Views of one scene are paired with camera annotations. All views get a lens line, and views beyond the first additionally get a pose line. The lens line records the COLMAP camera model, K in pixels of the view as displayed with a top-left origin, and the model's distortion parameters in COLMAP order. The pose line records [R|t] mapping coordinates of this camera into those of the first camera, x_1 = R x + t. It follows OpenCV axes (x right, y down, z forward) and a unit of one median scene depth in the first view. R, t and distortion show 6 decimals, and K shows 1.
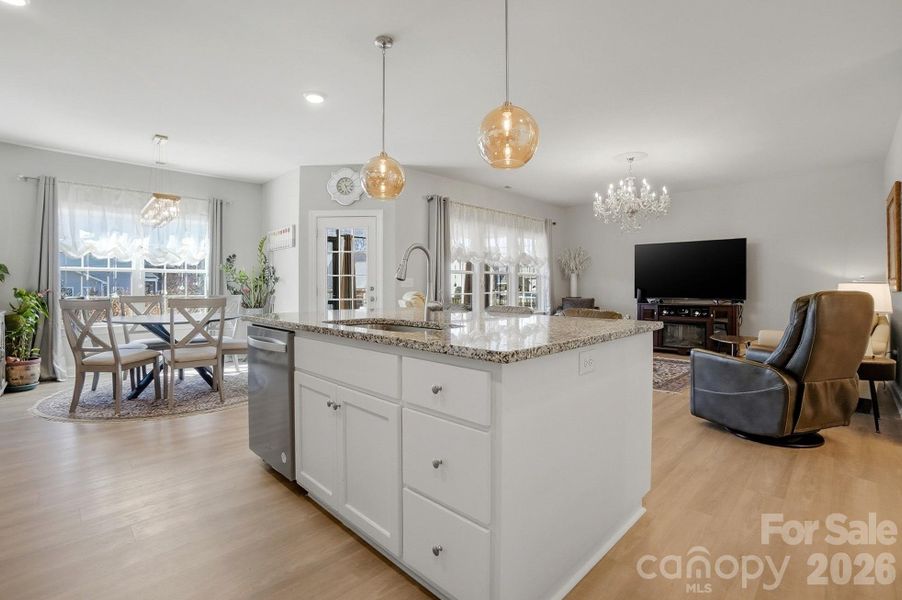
lens RADIAL K [[418.6, 0, 473.7], [0, 418.6, 287.3], [0, 0, 1]] dist [-0.053398, 0.008569]
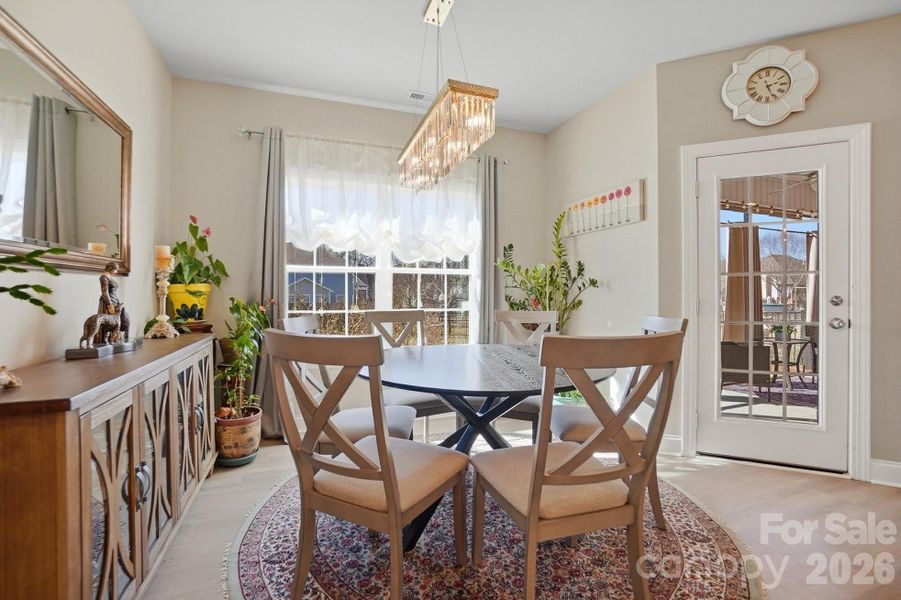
lens RADIAL K [[416.7, 0, 448.7], [0, 416.7, 299.8], [0, 0, 1]] dist [-0.063703, 0.000783]
pose [[0.905489, 0.003492, -0.424354, -0.472271], [-0.003382, 0.999994, 0.001013, 0.003868], [0.424355, 0.000517, 0.905496, 0.462013]]
